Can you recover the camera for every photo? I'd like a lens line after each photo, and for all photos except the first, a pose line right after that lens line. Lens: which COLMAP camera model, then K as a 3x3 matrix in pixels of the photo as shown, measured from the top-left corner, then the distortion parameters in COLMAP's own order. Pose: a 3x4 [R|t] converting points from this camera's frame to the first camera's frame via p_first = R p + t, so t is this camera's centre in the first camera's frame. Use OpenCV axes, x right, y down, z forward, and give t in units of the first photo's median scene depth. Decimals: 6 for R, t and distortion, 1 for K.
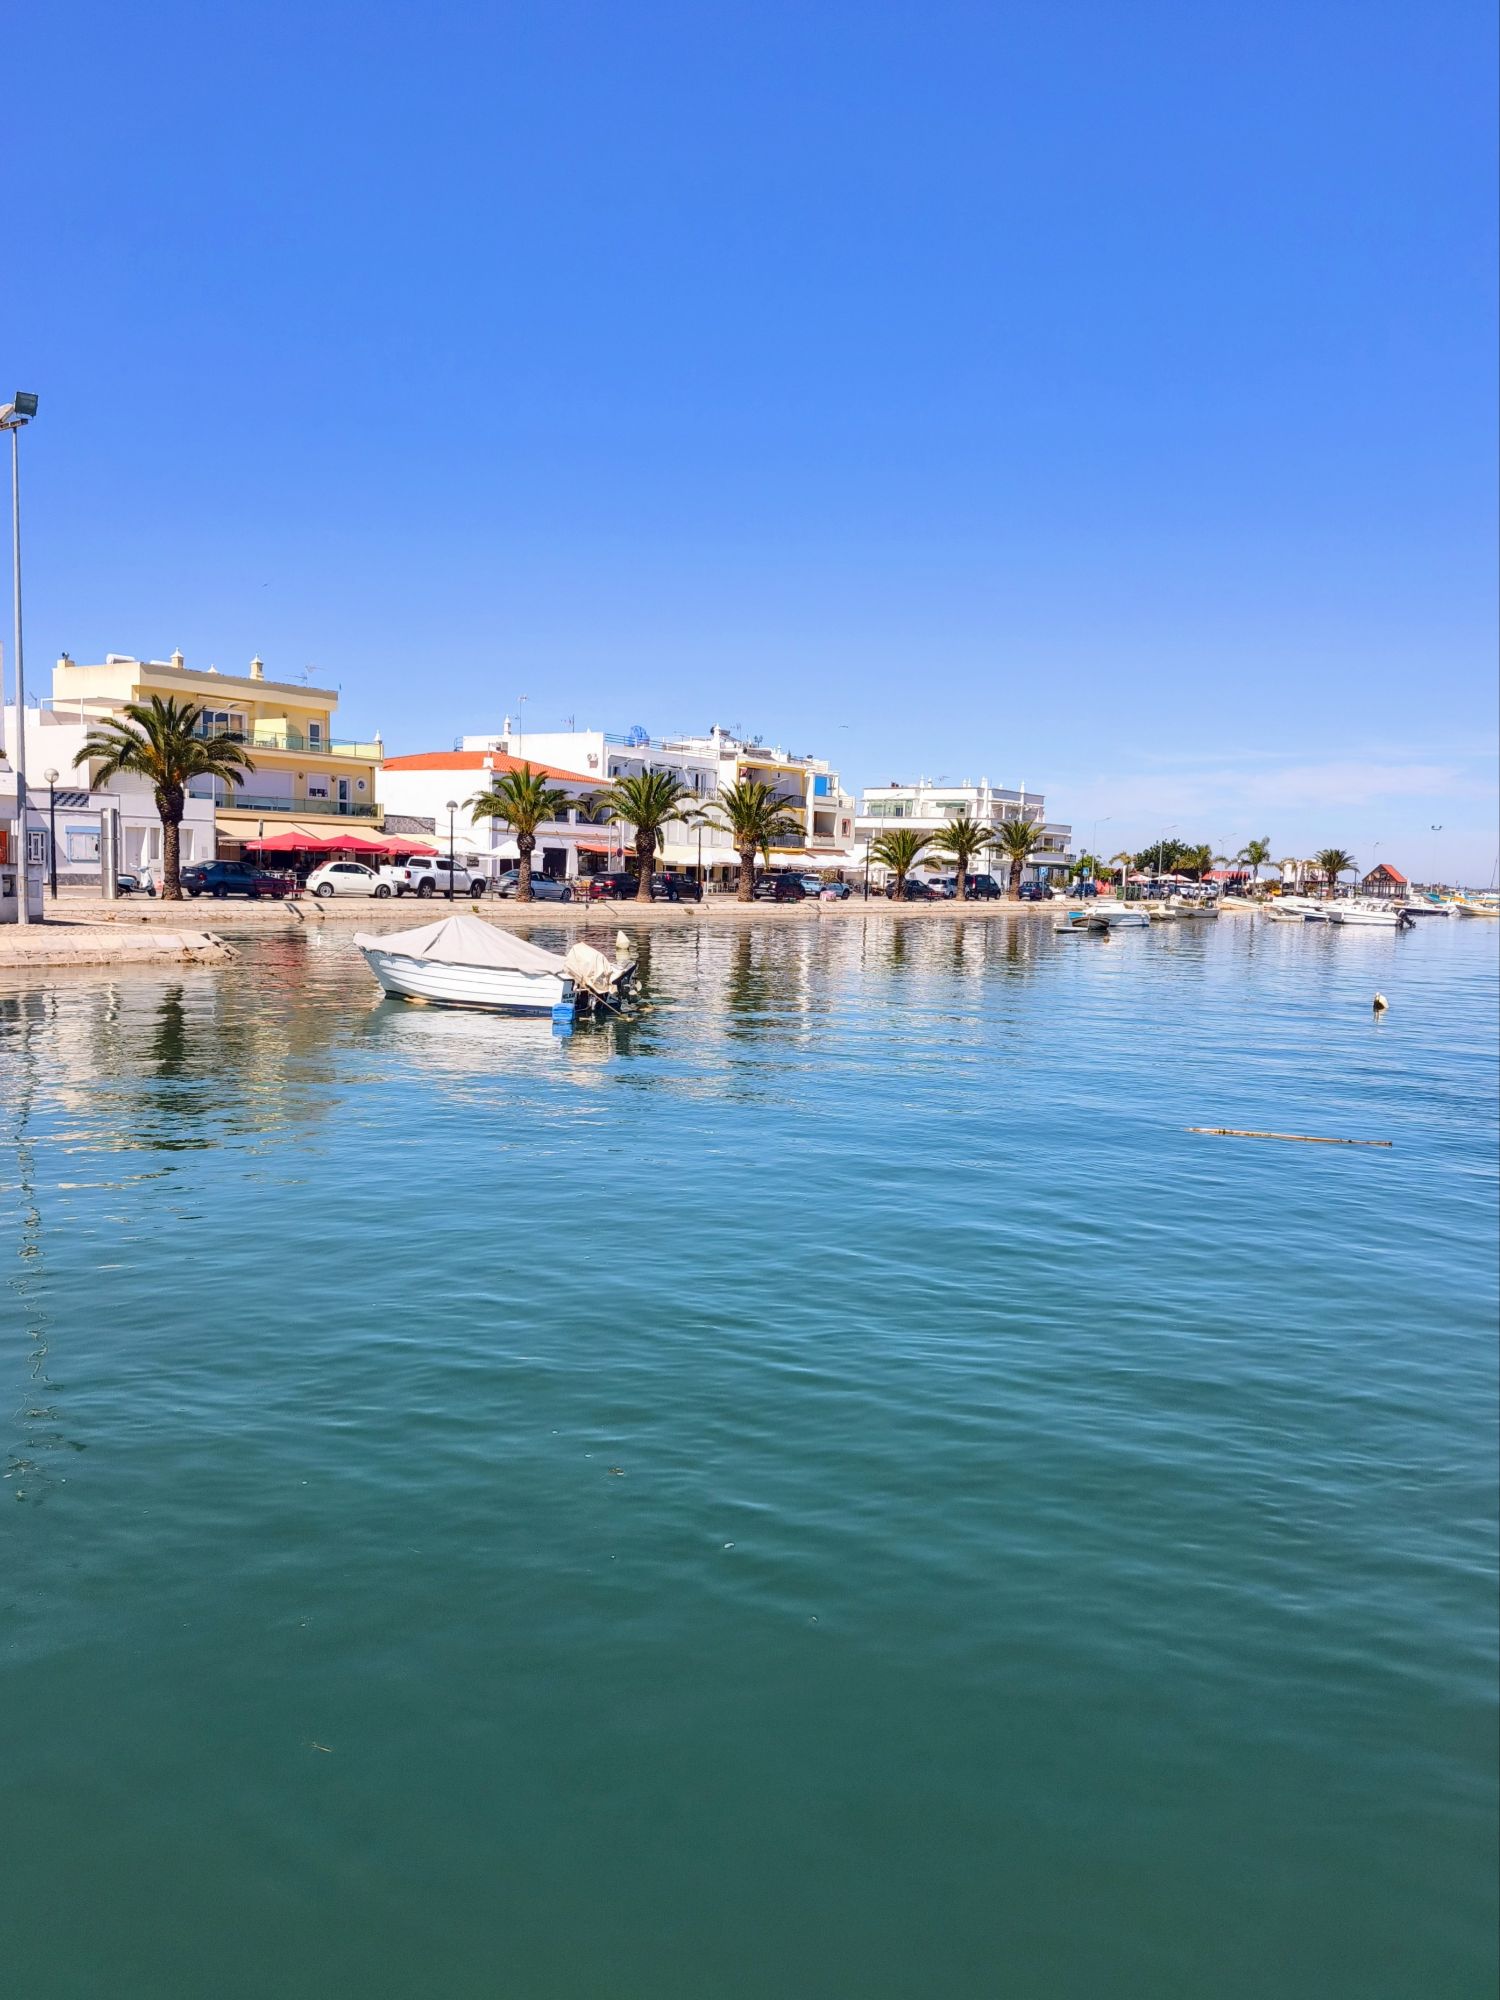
lens RADIAL K [[1417.4, 0, 750.0], [0, 1417.4, 1000.0], [0, 0, 1]] dist [0.032558, -0.044909]
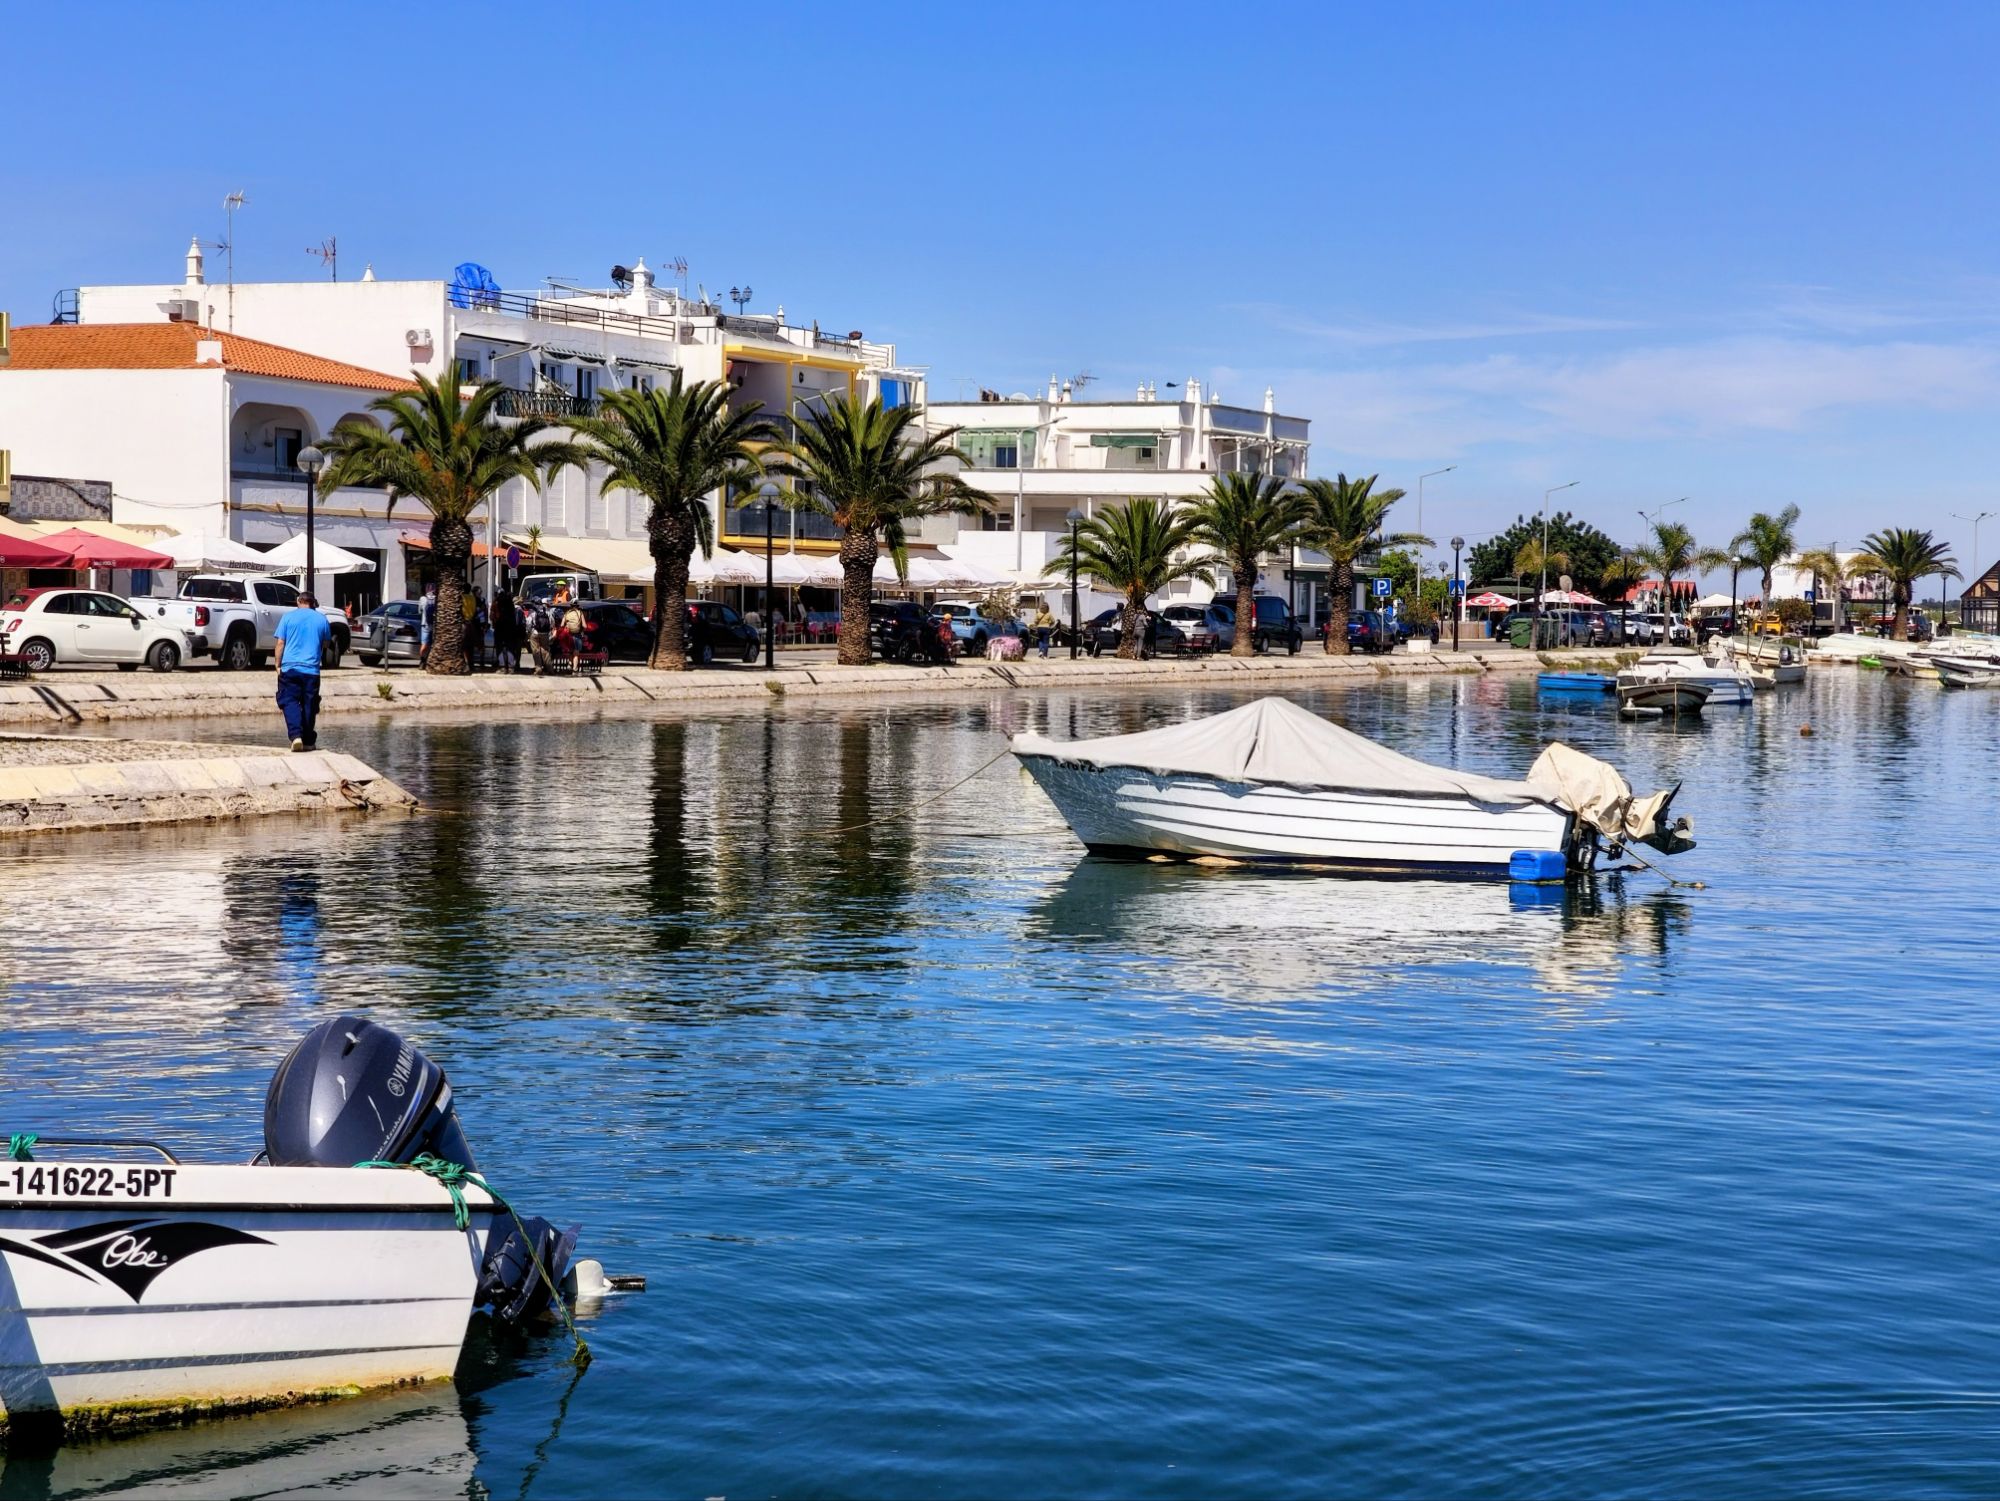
lens RADIAL K [[3409.1, 0, 1000.0], [0, 3409.1, 750.5], [0, 0, 1]] dist [0.076209, 0.038975]
pose [[0.979812, -0.023730, 0.198508, -0.148182], [0.032414, 0.998649, -0.040611, 0.001843], [-0.197276, 0.046226, 0.979258, -0.045855]]
